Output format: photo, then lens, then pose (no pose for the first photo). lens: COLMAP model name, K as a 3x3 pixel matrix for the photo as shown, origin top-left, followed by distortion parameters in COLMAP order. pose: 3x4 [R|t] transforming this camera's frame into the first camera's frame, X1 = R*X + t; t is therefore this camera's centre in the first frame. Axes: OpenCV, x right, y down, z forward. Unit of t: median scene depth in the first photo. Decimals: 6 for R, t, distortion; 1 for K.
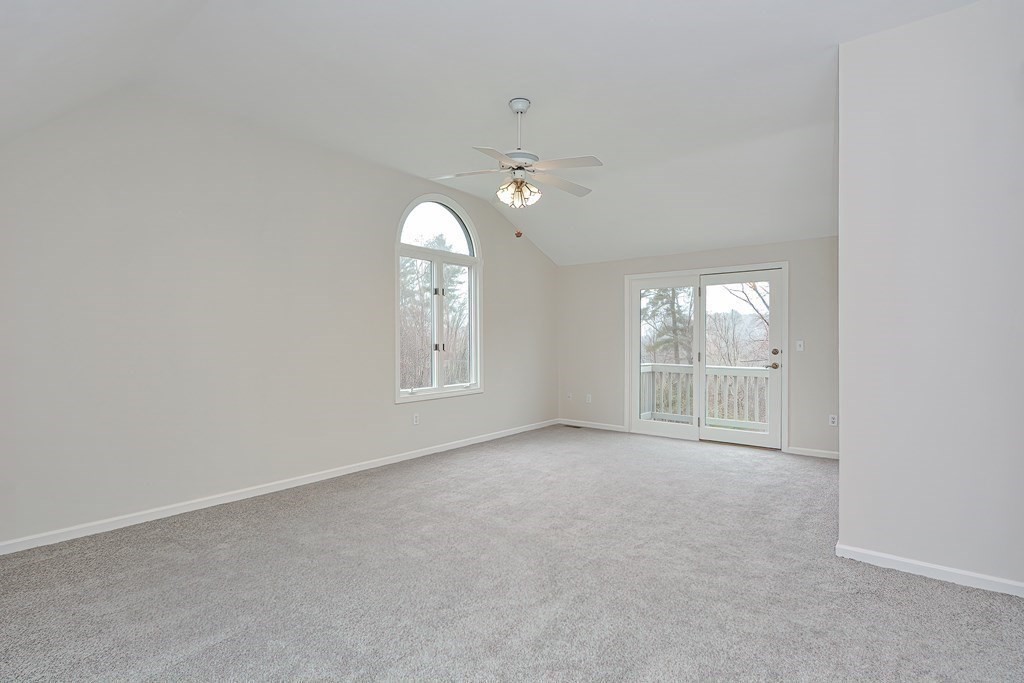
lens RADIAL K [[485.2, 0, 512.0], [0, 485.2, 341.5], [0, 0, 1]] dist [0.019938, -0.014872]
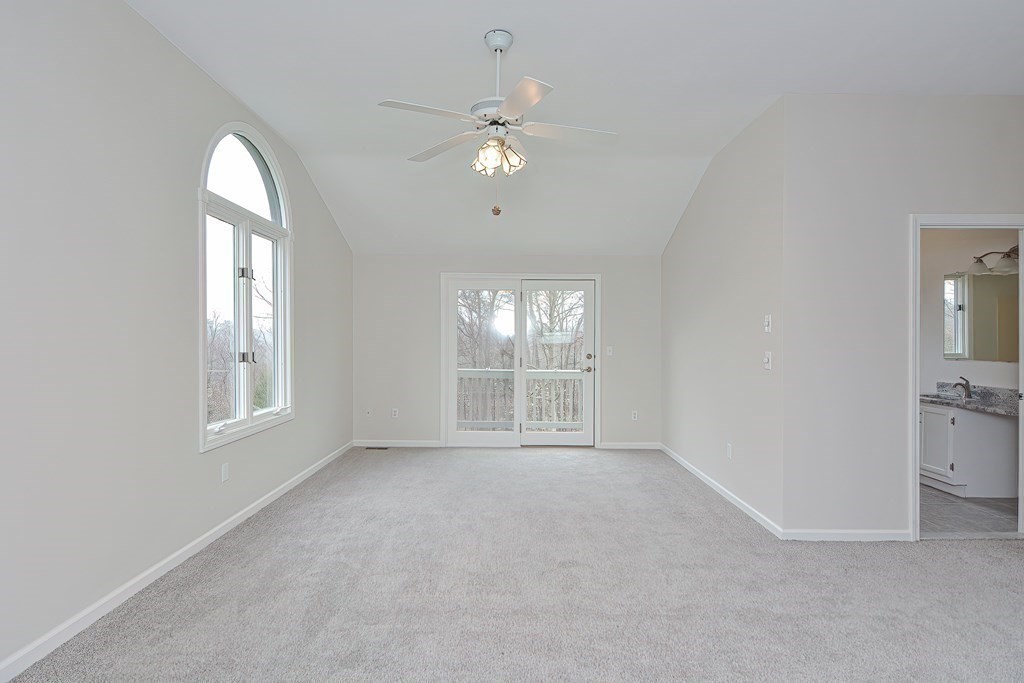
lens RADIAL K [[497.5, 0, 517.0], [0, 497.5, 345.3], [0, 0, 1]] dist [0.015765, -0.014041]
pose [[0.788034, -0.000383, 0.615632, -0.286003], [-0.005477, 0.999956, 0.007633, -0.012296], [-0.615608, -0.009387, 0.787997, 0.241630]]
